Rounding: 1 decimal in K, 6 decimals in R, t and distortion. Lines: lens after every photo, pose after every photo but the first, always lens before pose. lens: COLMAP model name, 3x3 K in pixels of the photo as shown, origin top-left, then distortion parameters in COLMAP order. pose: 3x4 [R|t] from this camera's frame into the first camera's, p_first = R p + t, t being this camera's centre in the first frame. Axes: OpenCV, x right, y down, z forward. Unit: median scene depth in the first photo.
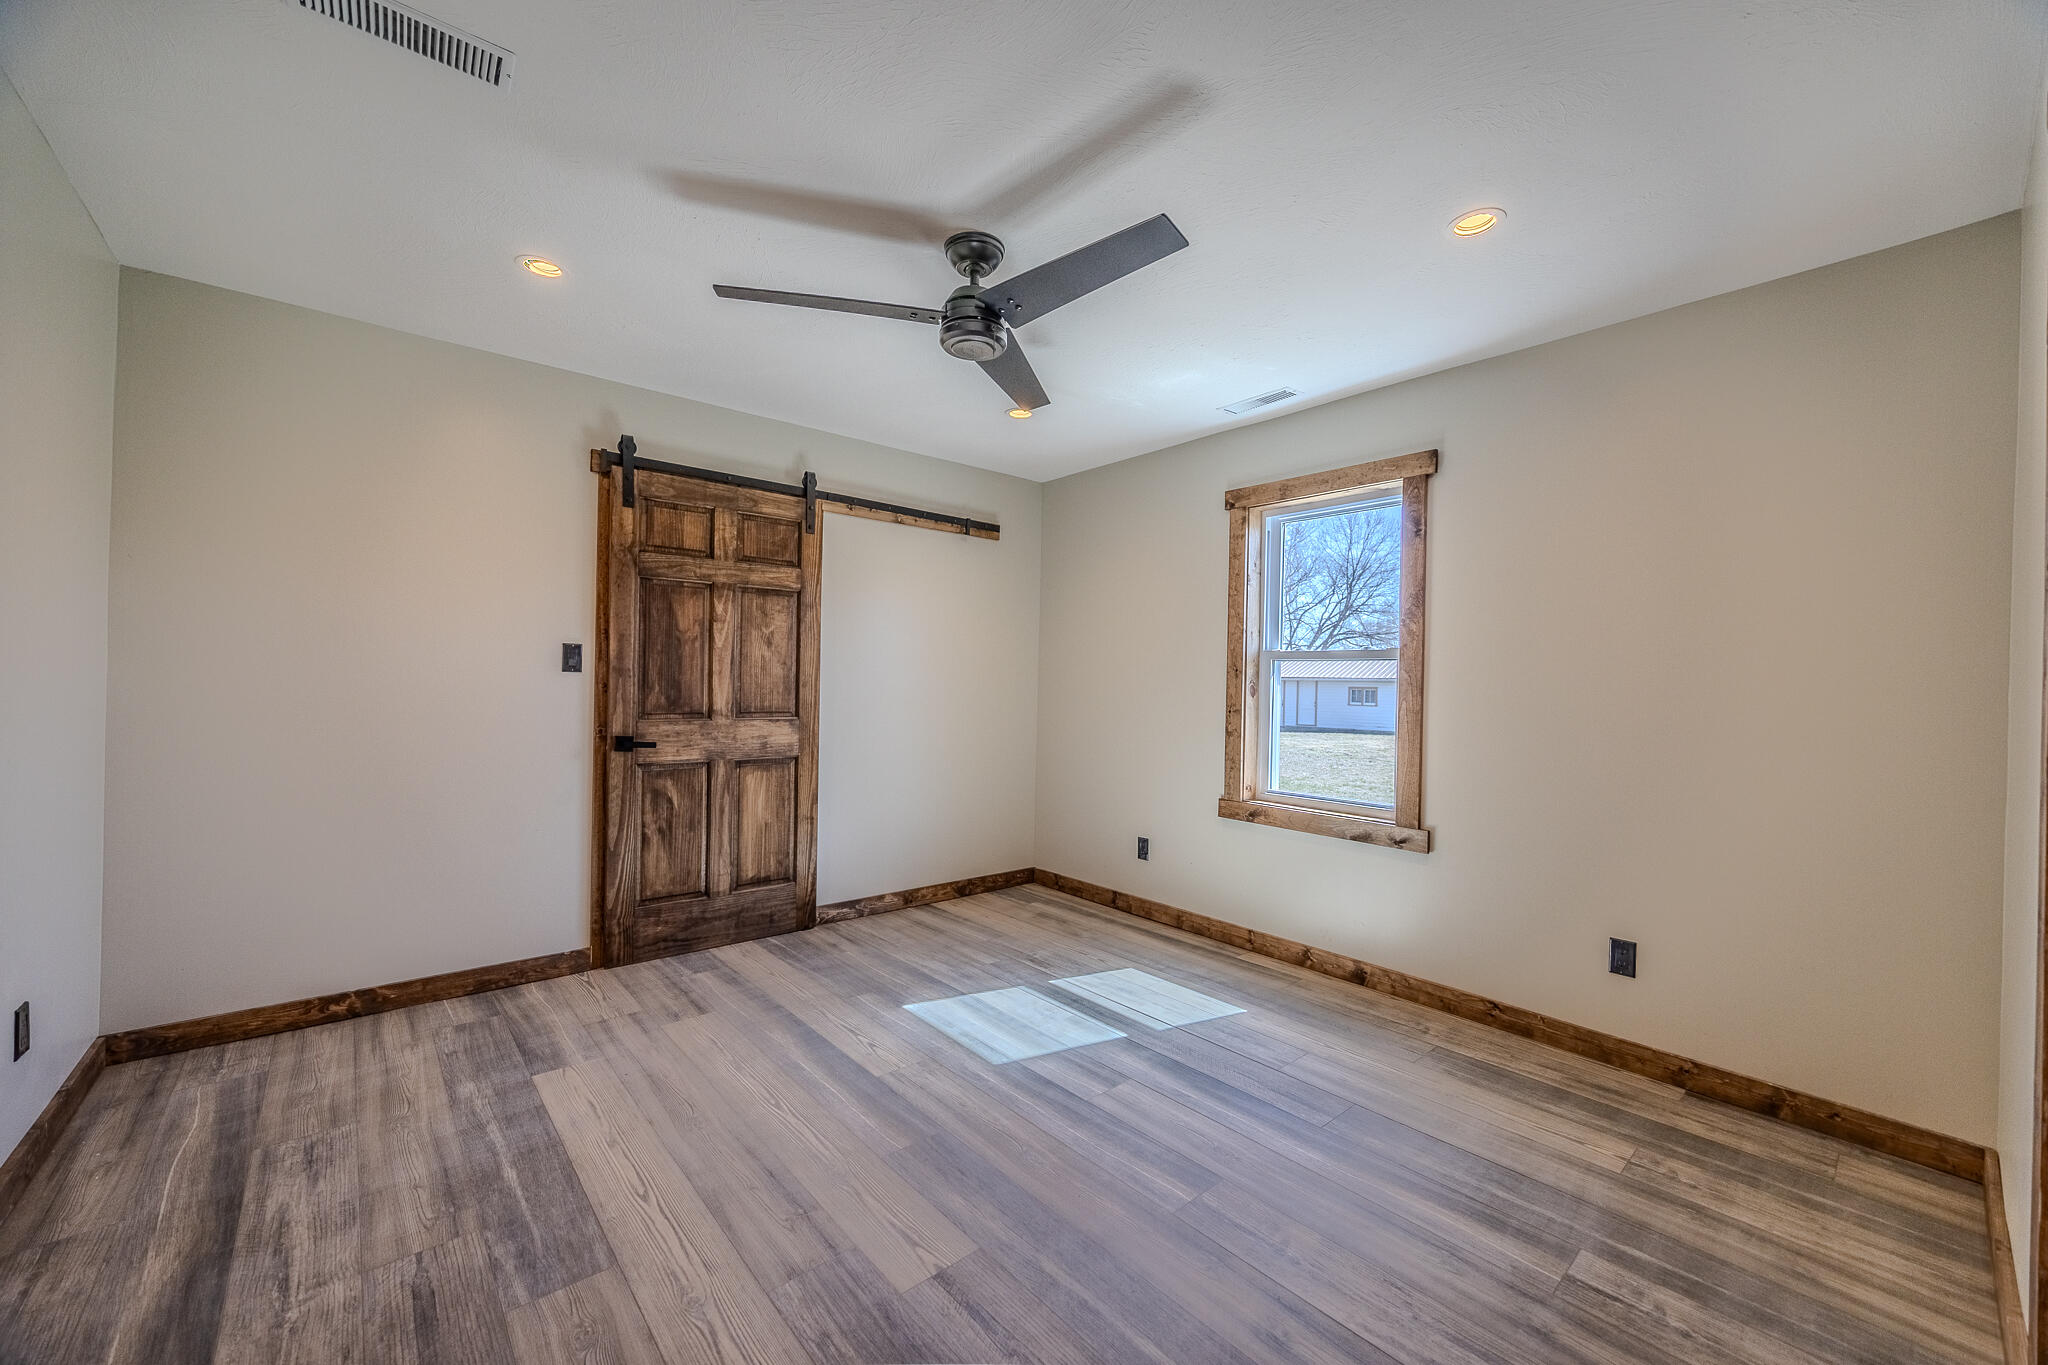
lens RADIAL K [[778.8, 0, 1031.6], [0, 778.8, 681.8], [0, 0, 1]] dist [-0.002159, -0.000896]
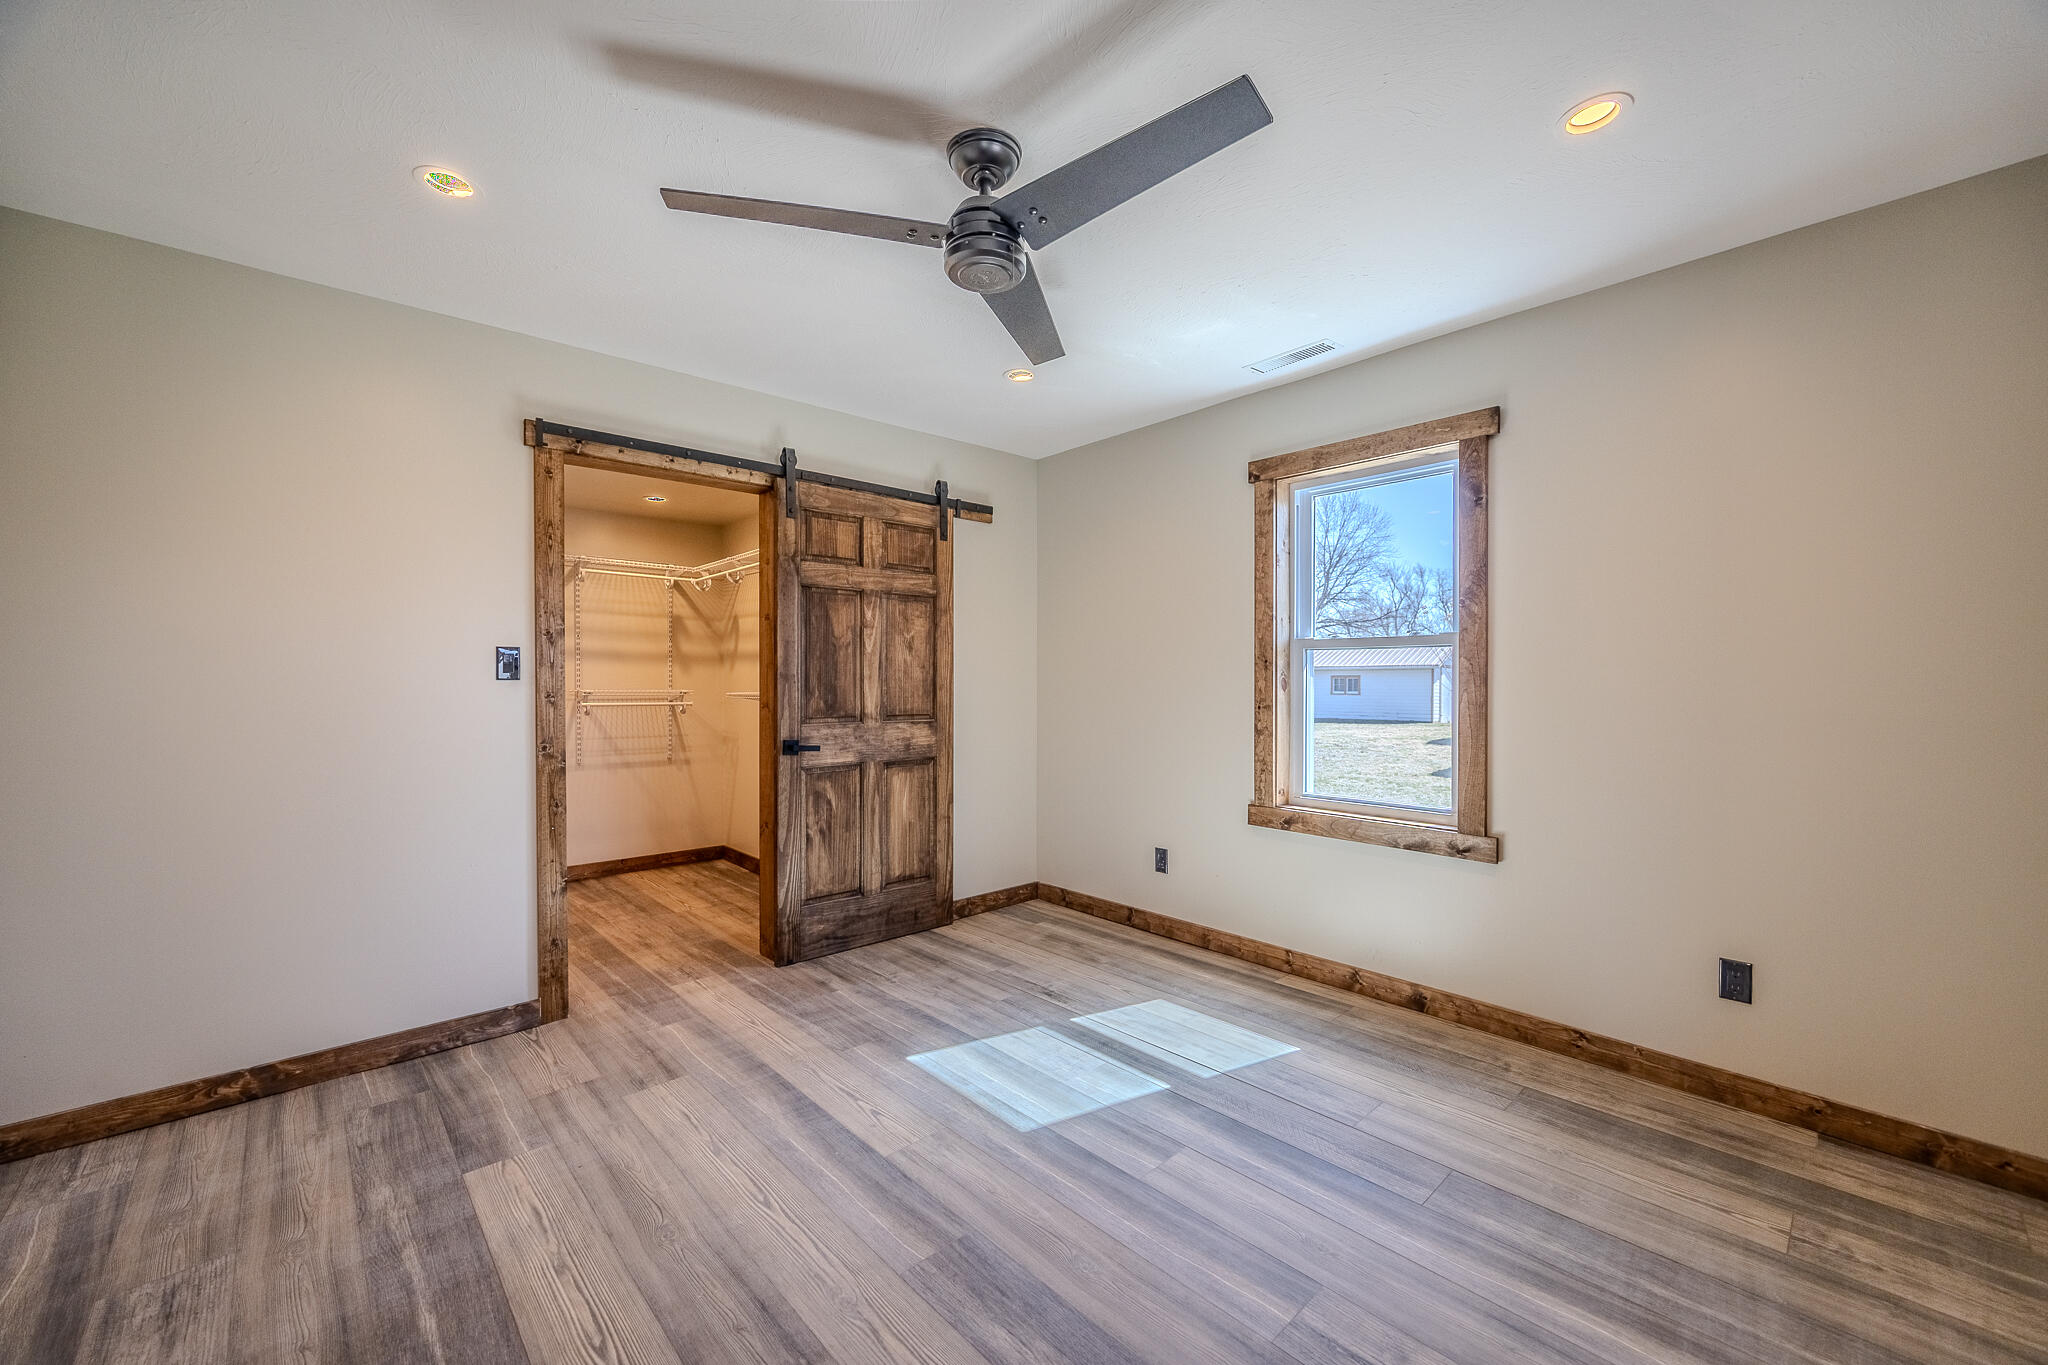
lens RADIAL K [[778.8, 0, 1024.0], [0, 778.8, 685.6], [0, 0, 1]] dist [-0.002159, -0.000896]
pose [[0.999347, -0.021743, 0.028854, -0.060081], [0.021419, 0.999705, 0.011492, -0.004800], [-0.029095, -0.010867, 0.999518, 0.158632]]
